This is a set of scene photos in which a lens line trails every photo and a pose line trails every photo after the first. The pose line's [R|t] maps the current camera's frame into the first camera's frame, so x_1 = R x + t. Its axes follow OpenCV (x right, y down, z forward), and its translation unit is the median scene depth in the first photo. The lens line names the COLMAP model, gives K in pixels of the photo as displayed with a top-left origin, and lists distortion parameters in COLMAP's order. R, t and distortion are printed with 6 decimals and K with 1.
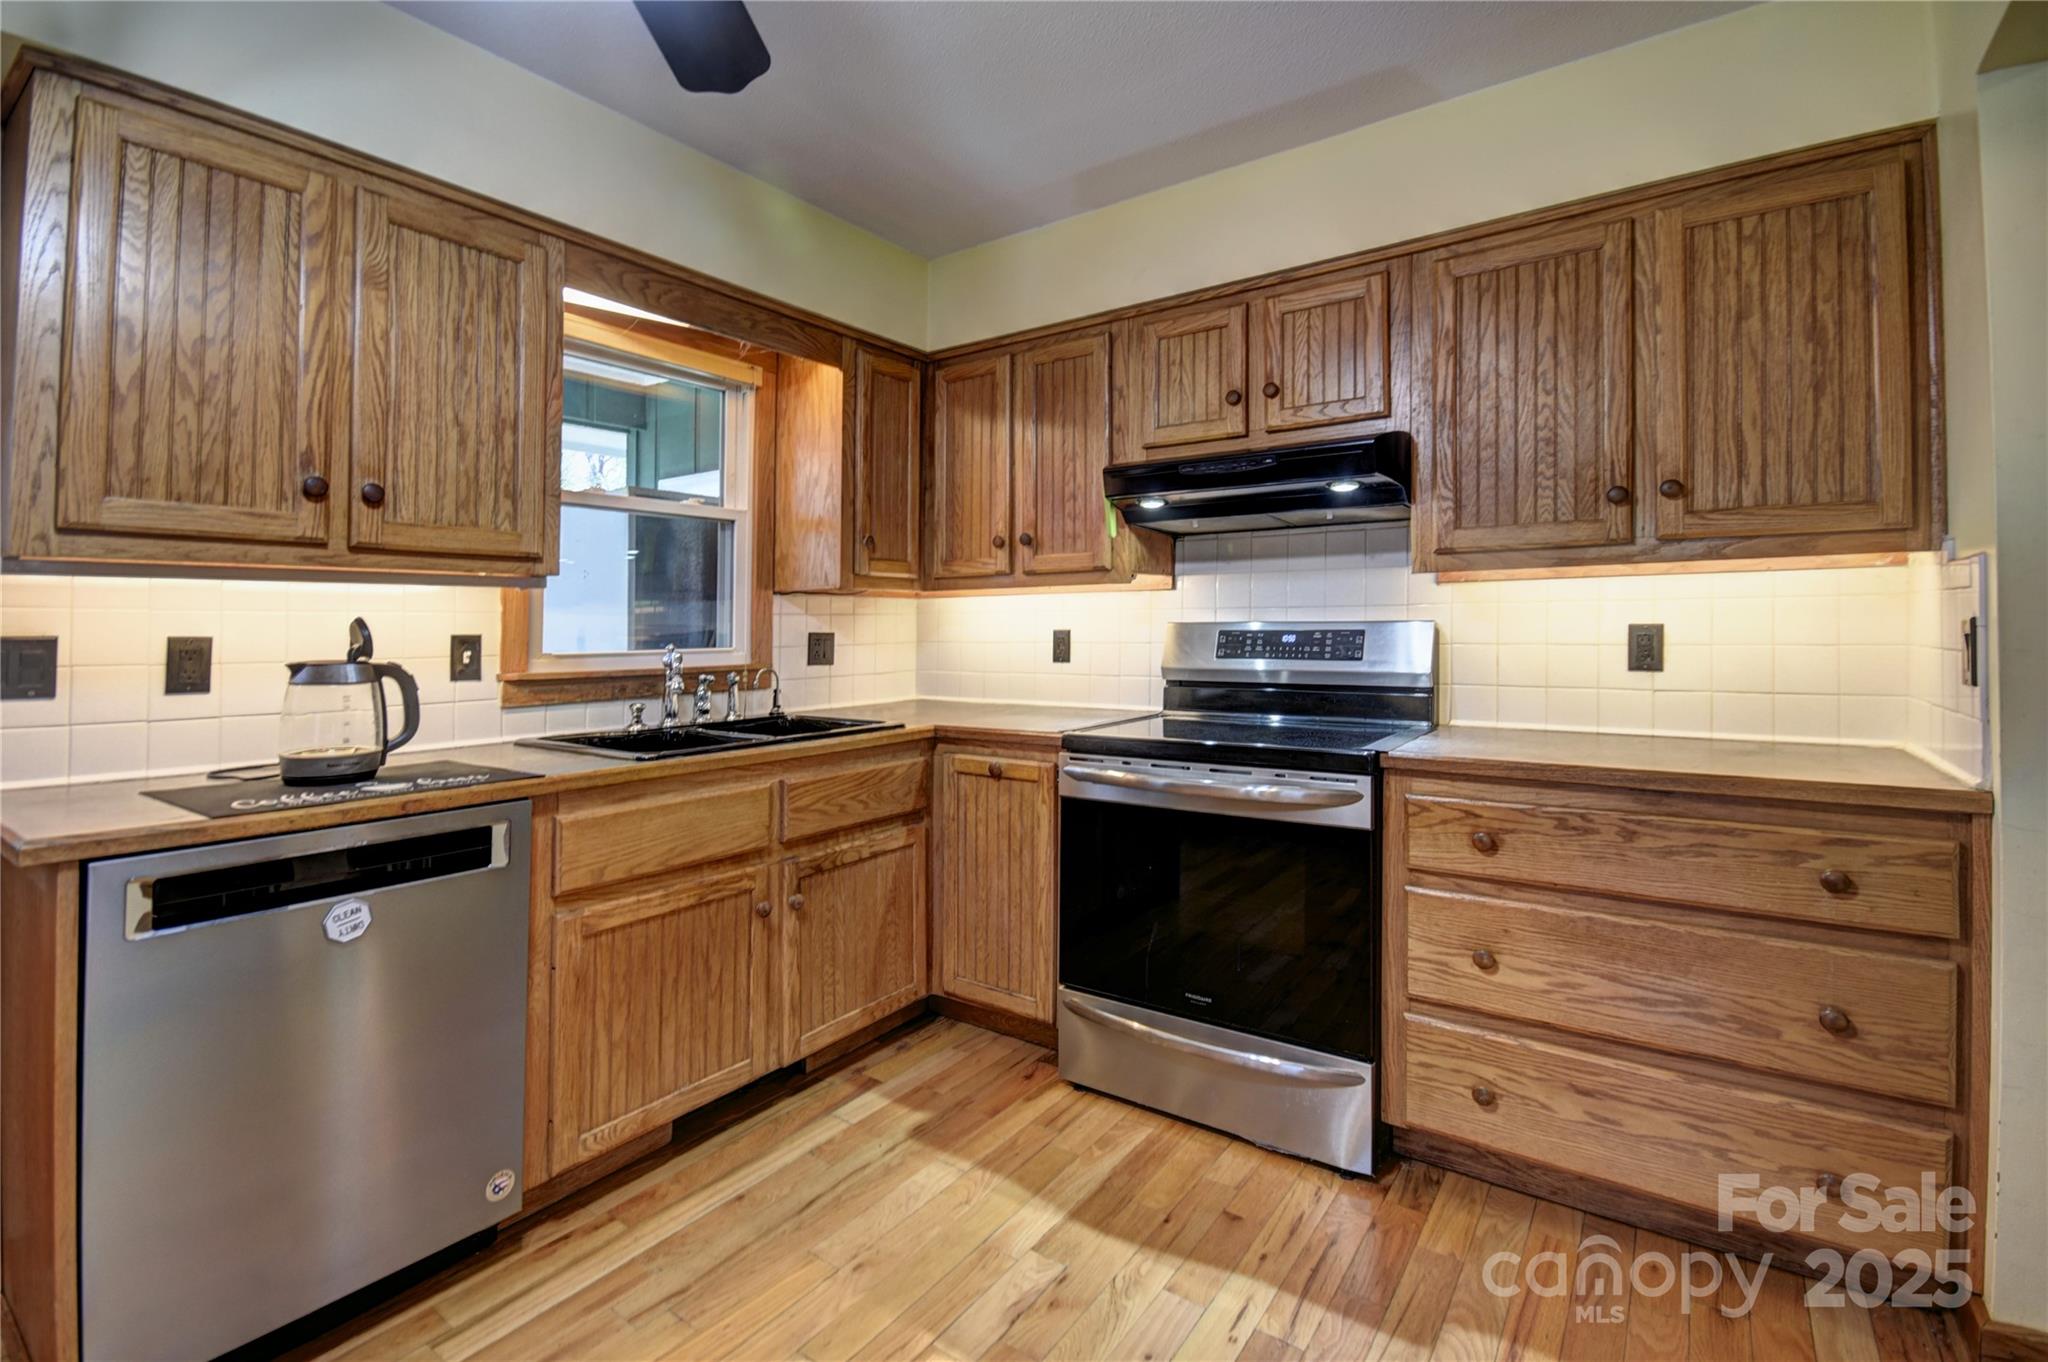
lens RADIAL K [[870.6, 0, 1020.7], [0, 870.6, 640.5], [0, 0, 1]] dist [0.013166, -0.005554]
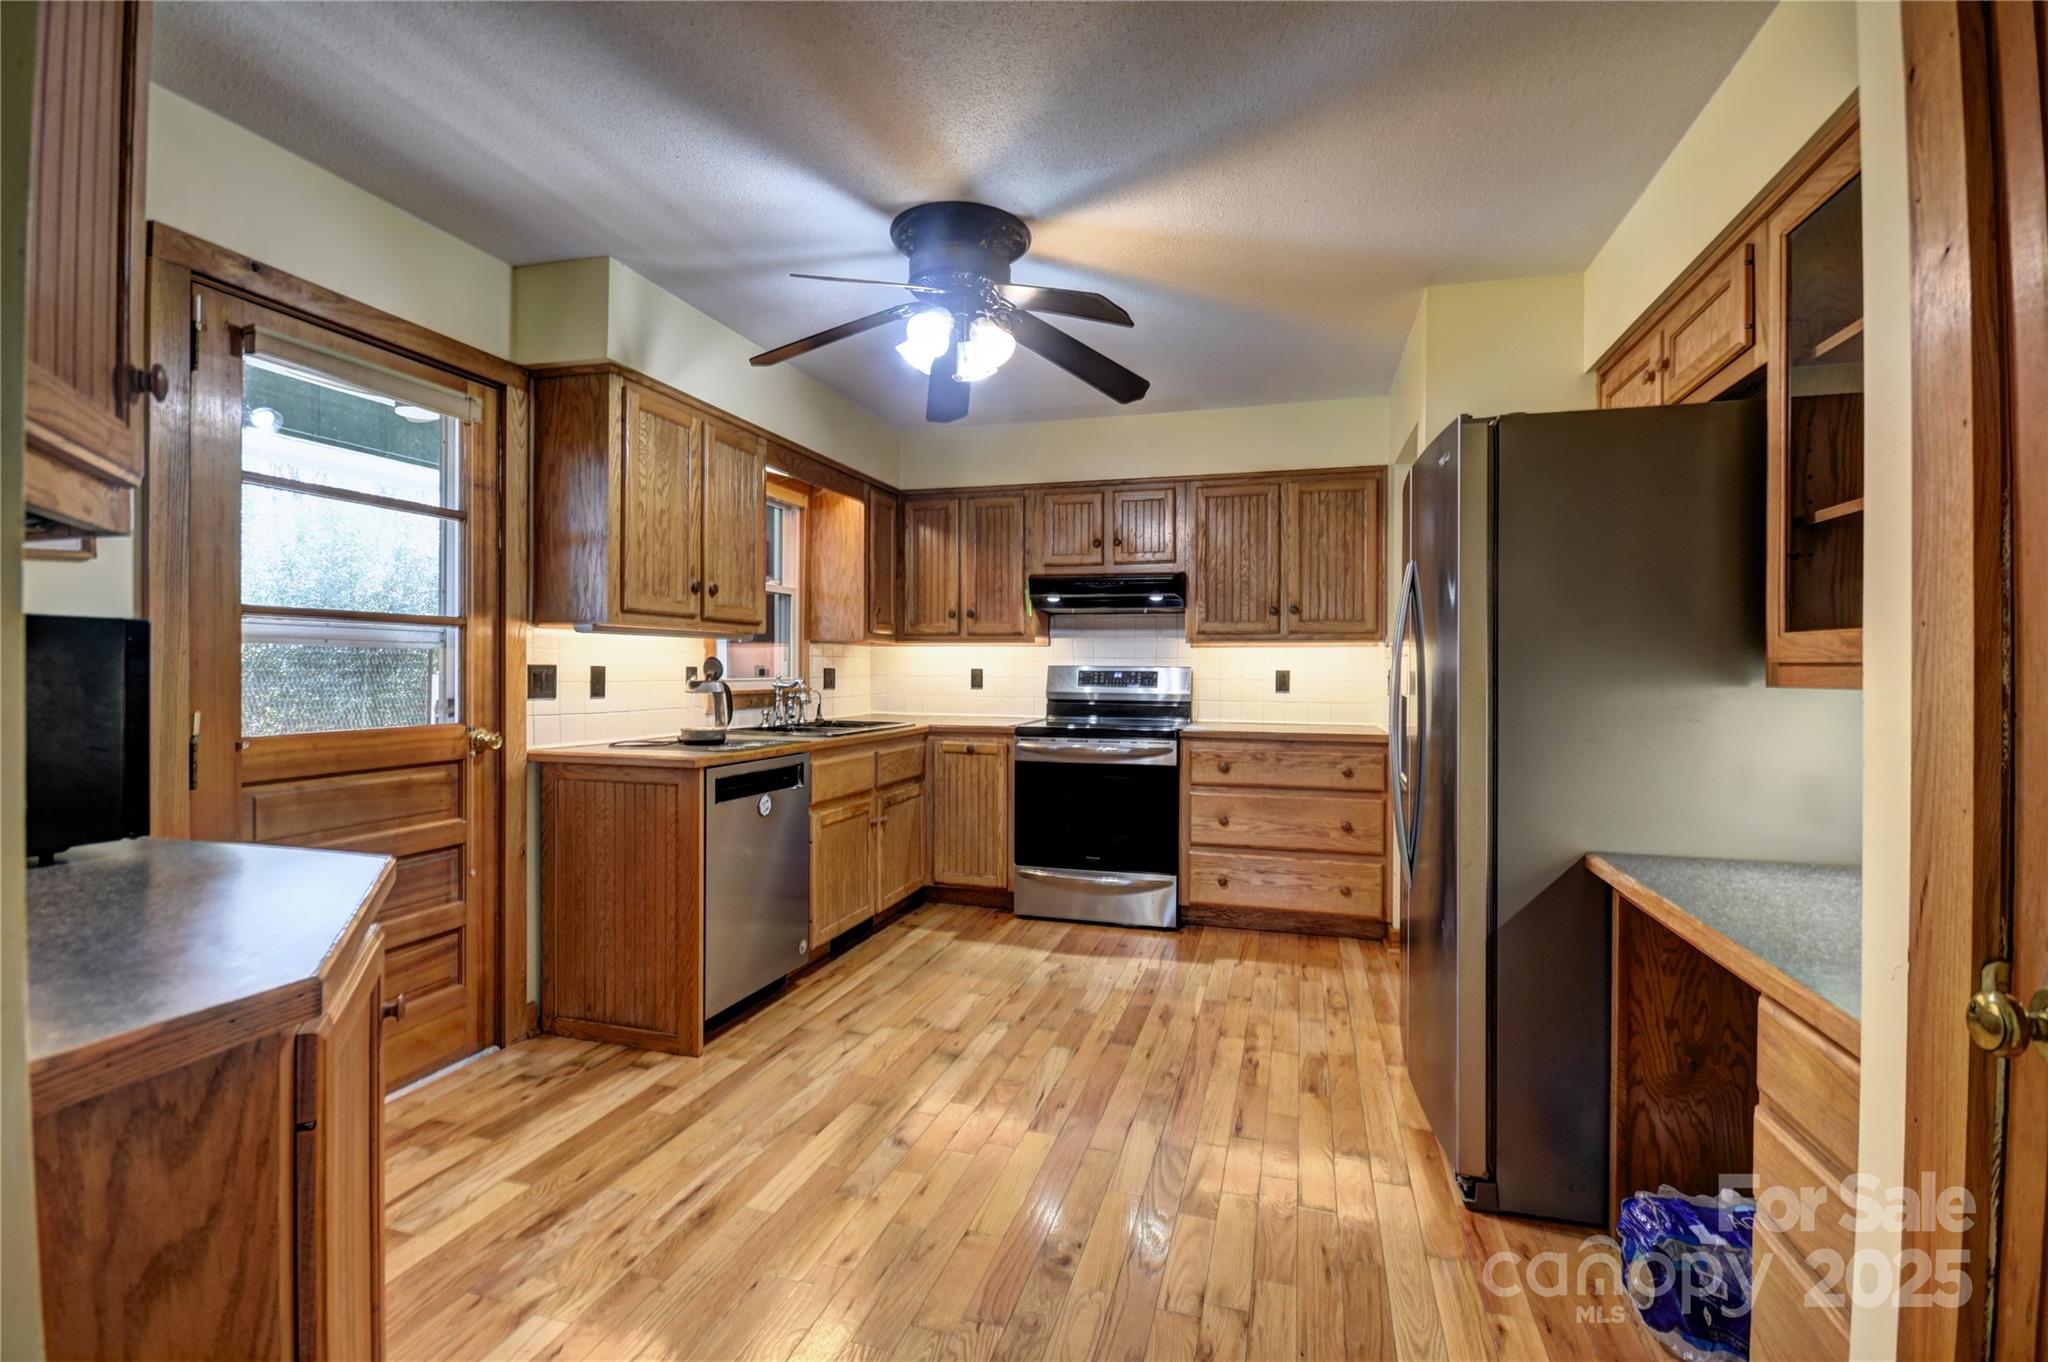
lens RADIAL K [[905.5, 0, 1037.6], [0, 905.5, 677.4], [0, 0, 1]] dist [0.012837, -0.015294]
pose [[0.928642, 0.011206, 0.370809, -0.640596], [-0.009956, 0.999936, -0.005287, 0.016376], [-0.370845, 0.001218, 0.928694, -0.804624]]
